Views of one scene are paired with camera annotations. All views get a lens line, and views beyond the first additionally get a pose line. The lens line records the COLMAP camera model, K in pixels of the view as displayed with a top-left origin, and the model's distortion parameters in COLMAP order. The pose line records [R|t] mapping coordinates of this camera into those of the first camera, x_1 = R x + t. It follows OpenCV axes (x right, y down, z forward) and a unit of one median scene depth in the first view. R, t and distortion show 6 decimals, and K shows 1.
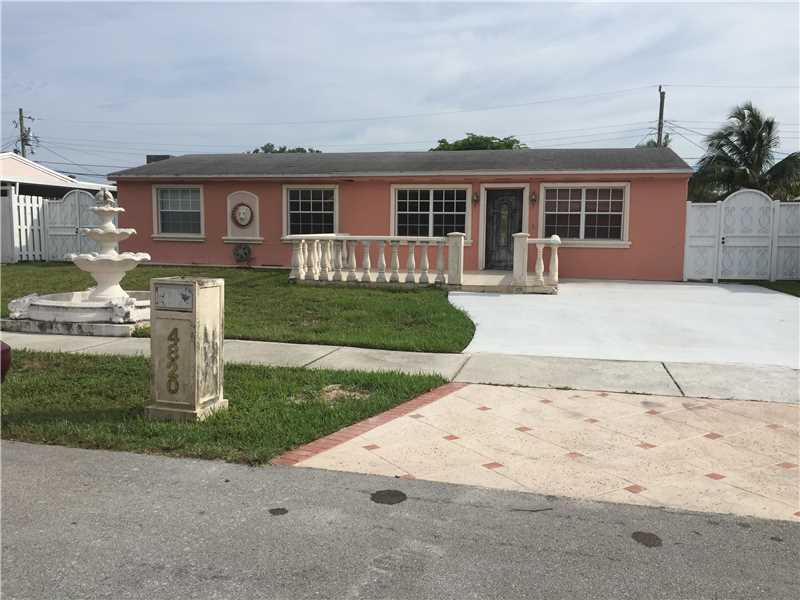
lens RADIAL K [[686.6, 0, 400.0], [0, 686.6, 300.0], [0, 0, 1]] dist [0.061337, -0.006968]
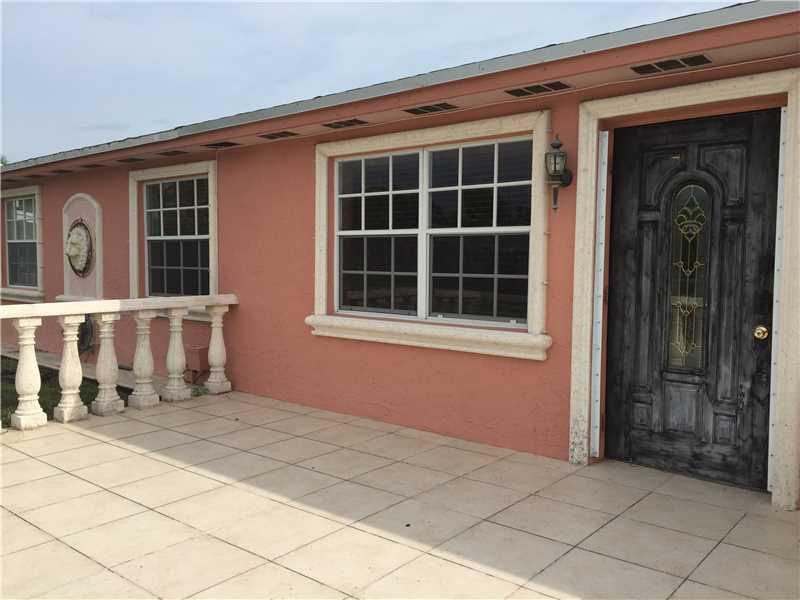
lens RADIAL K [[686.6, 0, 400.0], [0, 686.6, 300.0], [0, 0, 1]] dist [0.061337, -0.006968]
pose [[0.893287, 0.022248, -0.448937, 0.168518], [-0.043750, 0.998335, -0.037579, -0.088384], [0.447353, 0.053210, 0.892773, 0.750877]]
